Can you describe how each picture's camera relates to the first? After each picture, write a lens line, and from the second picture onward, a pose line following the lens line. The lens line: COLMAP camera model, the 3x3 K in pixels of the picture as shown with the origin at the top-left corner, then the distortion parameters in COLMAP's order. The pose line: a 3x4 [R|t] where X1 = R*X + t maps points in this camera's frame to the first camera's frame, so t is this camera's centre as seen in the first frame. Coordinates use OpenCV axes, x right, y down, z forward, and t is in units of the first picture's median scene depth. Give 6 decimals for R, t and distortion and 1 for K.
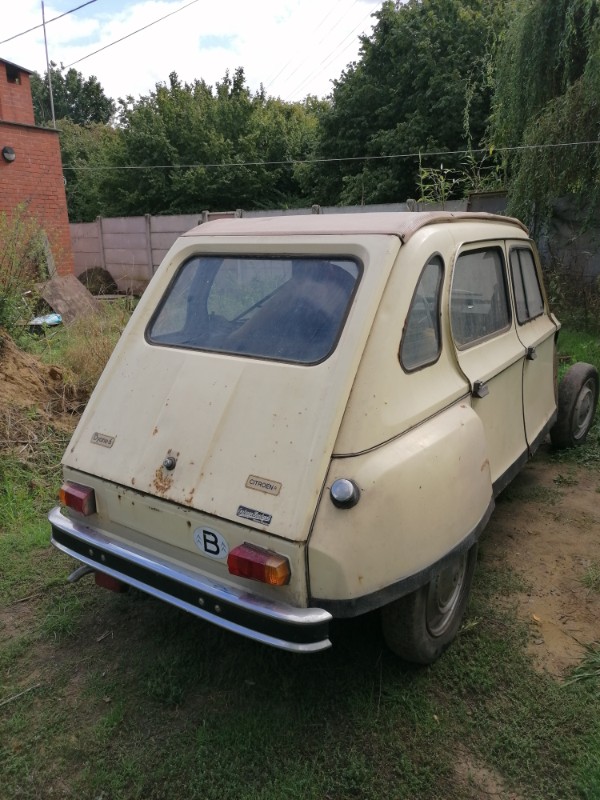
lens RADIAL K [[605.7, 0, 300.0], [0, 605.7, 400.0], [0, 0, 1]] dist [0.008215, 0.003743]
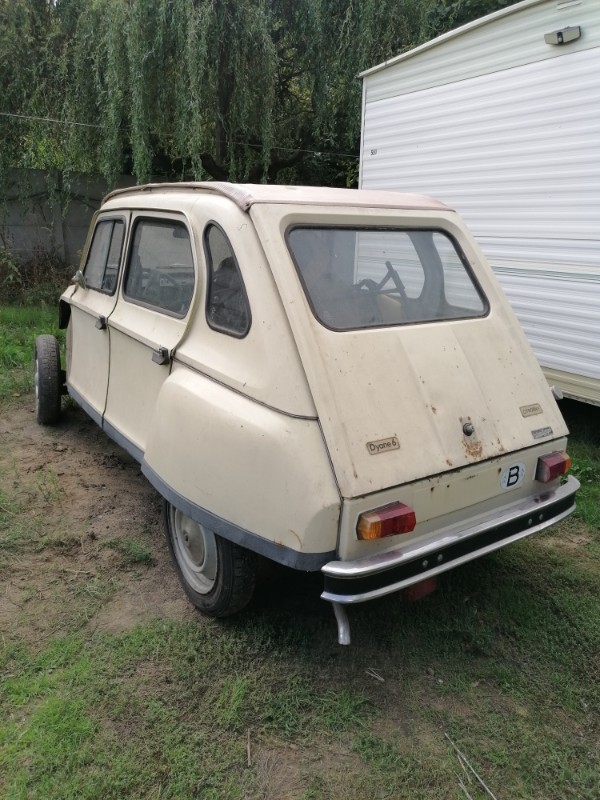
lens RADIAL K [[609.1, 0, 300.1], [0, 609.1, 381.2], [0, 0, 1]] dist [0.005458, 0.001793]
pose [[0.362426, -0.230669, 0.903017, -1.249083], [0.210988, 0.964042, 0.161578, -0.205924], [-0.907817, 0.131966, 0.398062, 0.836408]]
